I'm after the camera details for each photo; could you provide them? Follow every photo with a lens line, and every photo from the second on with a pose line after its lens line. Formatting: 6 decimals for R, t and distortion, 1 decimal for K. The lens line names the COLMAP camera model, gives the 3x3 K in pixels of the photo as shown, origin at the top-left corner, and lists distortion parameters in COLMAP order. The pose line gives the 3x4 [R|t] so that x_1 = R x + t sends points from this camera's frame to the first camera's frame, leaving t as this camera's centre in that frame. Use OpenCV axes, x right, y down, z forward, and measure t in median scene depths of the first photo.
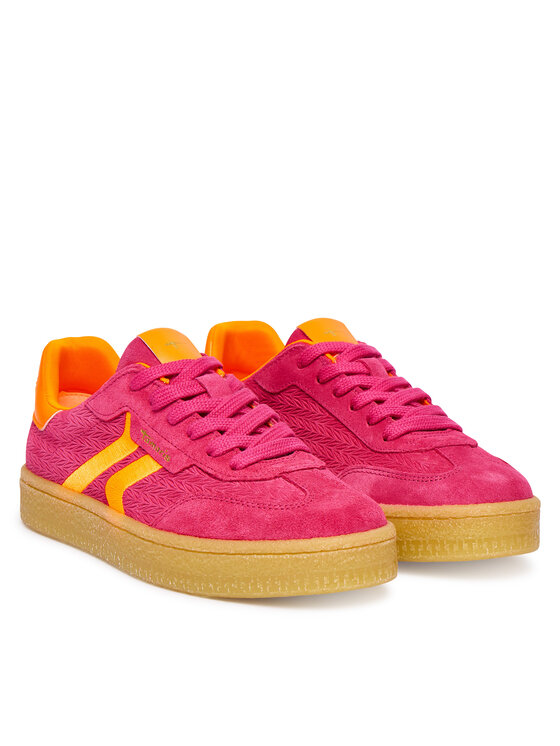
lens RADIAL K [[2476.8, 0, 280.0], [0, 2476.8, 373.0], [0, 0, 1]] dist [0.164298, 0.951042]
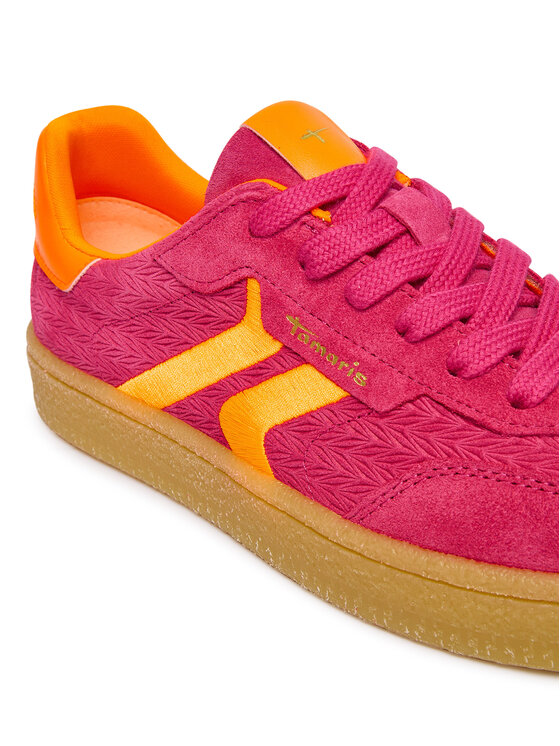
lens RADIAL K [[1203.1, 0, 280.0], [0, 1203.1, 373.0], [0, 0, 1]] dist [-0.033948, -0.036867]
pose [[0.977270, -0.127101, 0.169670, -0.102135], [0.070234, 0.949257, 0.306559, -0.043389], [-0.200024, -0.287674, 0.936608, 0.760108]]
